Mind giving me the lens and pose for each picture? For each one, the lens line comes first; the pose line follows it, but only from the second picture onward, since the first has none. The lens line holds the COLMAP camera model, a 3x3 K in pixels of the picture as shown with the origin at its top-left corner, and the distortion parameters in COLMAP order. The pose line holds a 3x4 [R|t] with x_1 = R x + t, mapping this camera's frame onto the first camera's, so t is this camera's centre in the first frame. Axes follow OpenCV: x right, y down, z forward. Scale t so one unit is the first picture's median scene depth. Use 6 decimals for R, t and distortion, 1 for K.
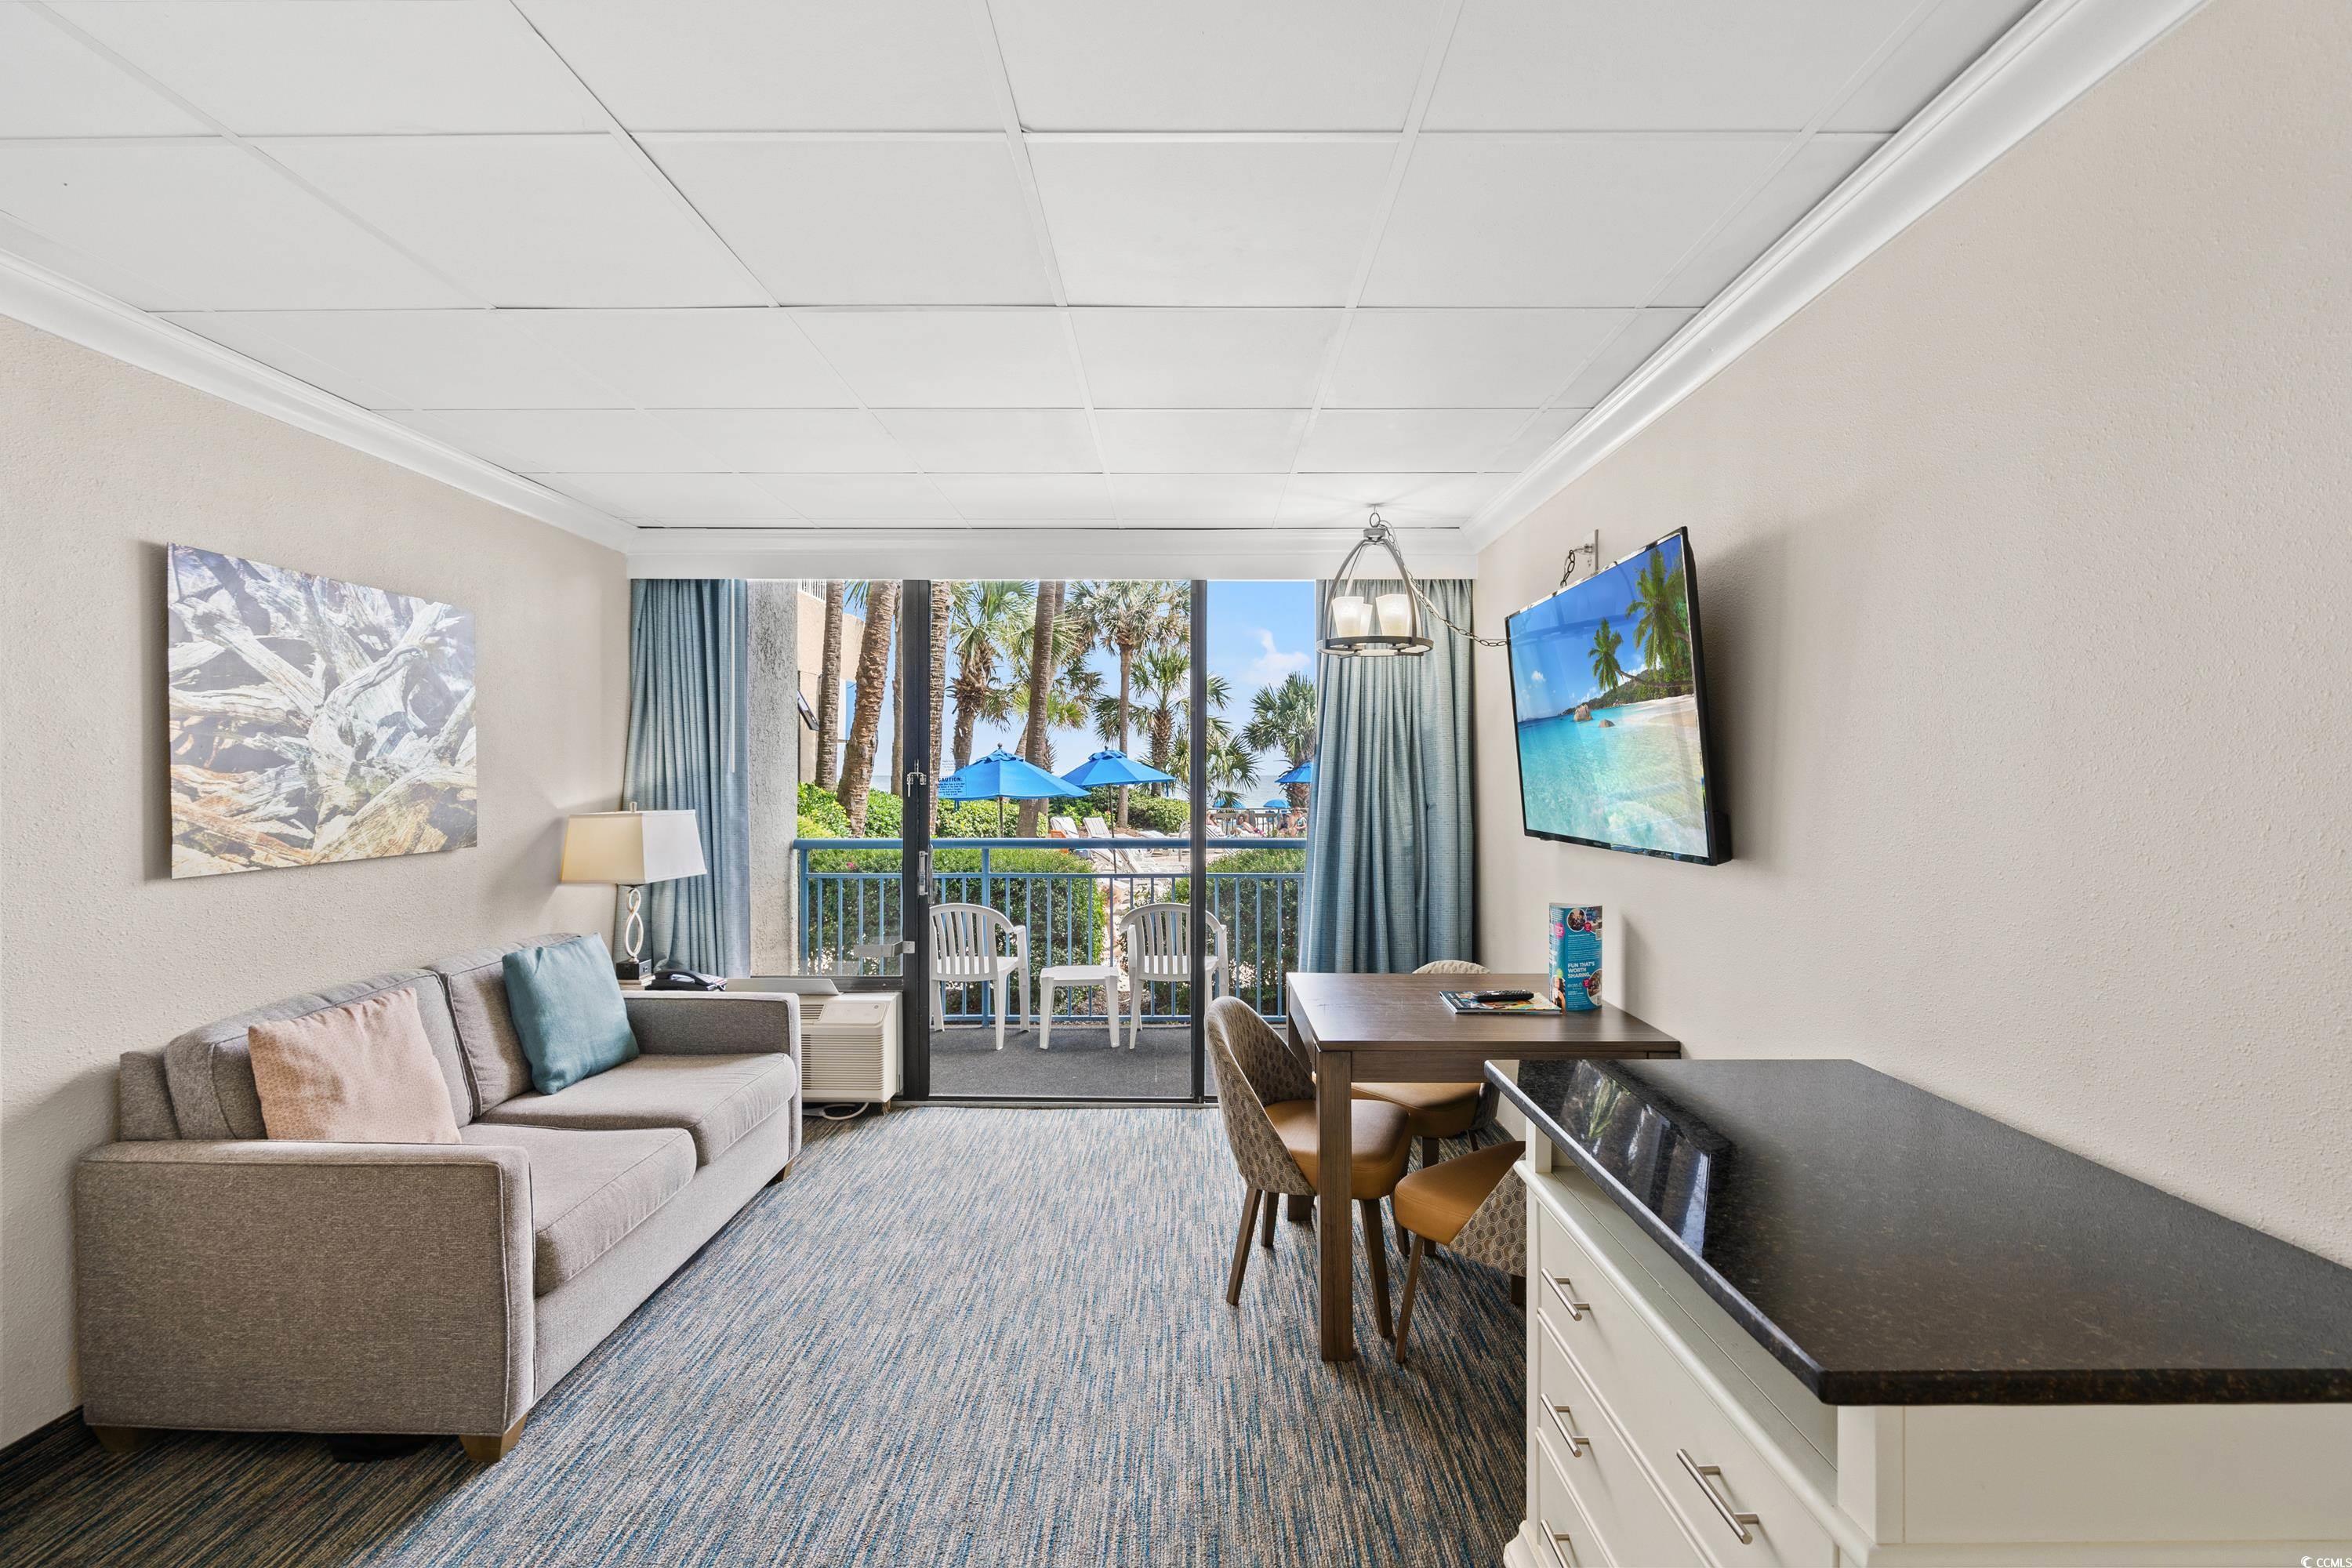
lens RADIAL K [[1065.8, 0, 1181.4], [0, 1065.8, 783.7], [0, 0, 1]] dist [0.001466, 0.002713]
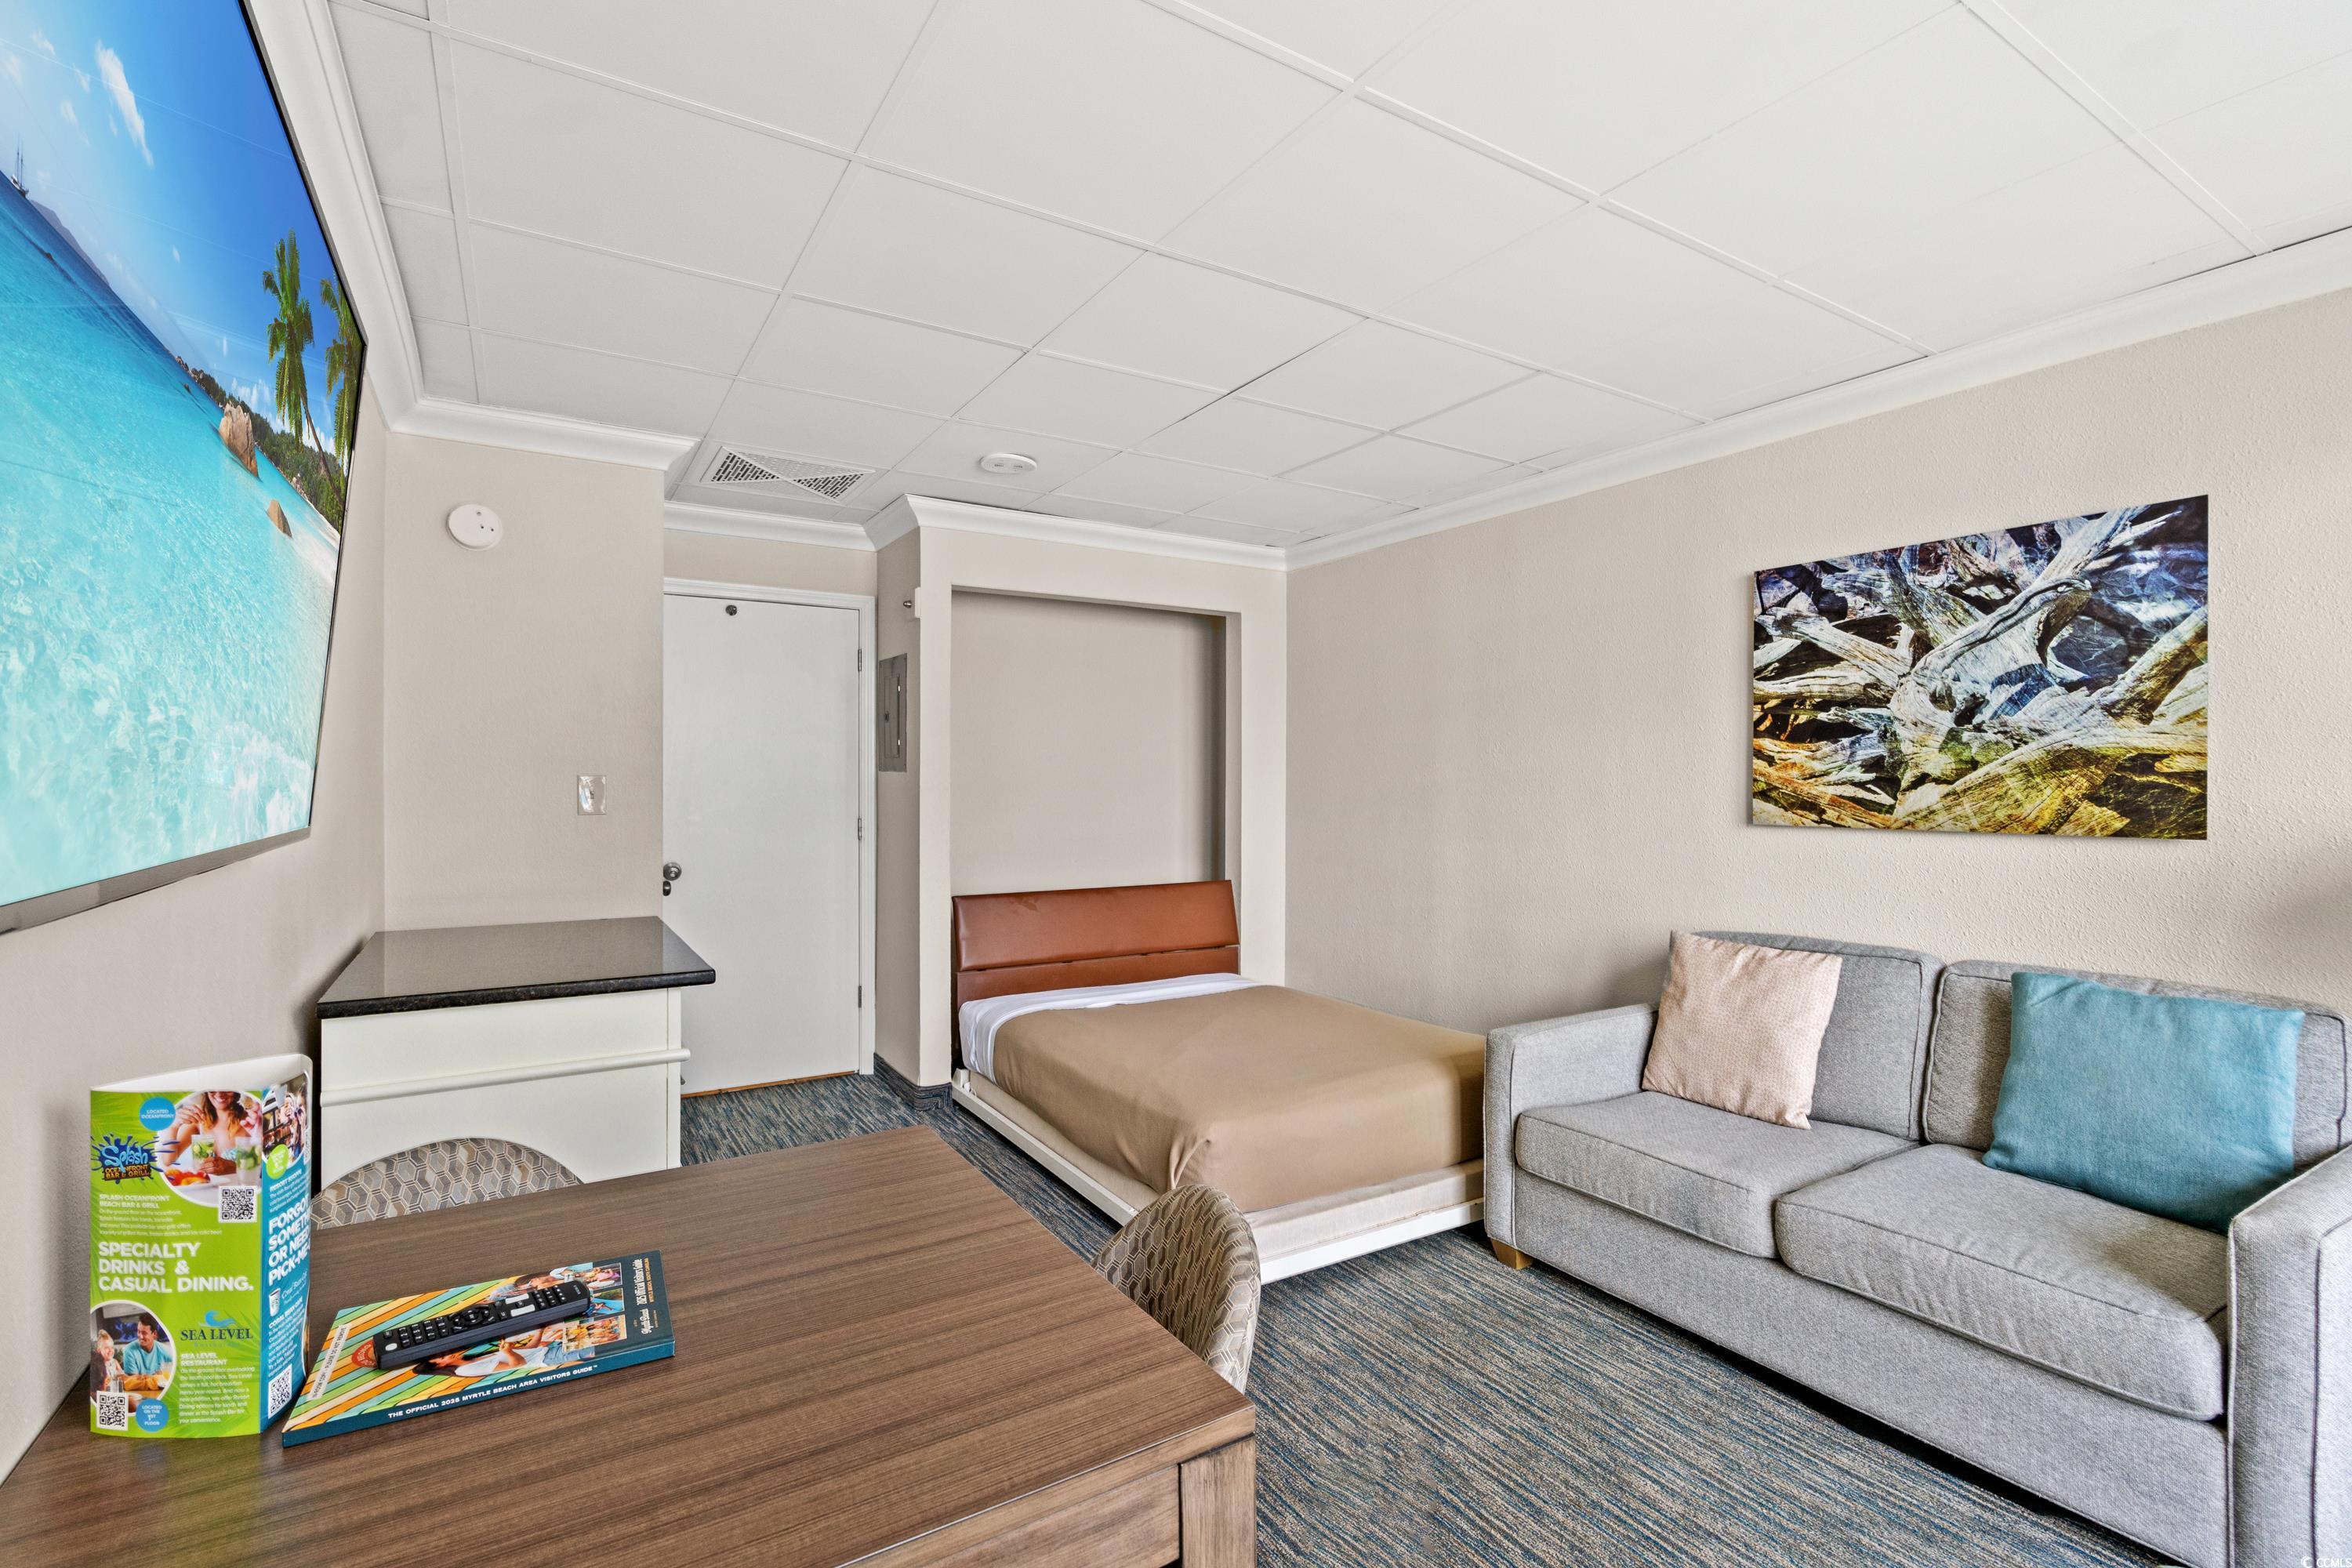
lens RADIAL K [[1065.8, 0, 1181.1], [0, 1065.8, 777.4], [0, 0, 1]] dist [0.001466, 0.002713]
pose [[-0.841304, 0.000671, -0.540562, 0.306408], [-0.004032, 0.999964, 0.007516, 0.019364], [0.540547, 0.008503, -0.841271, 1.427580]]
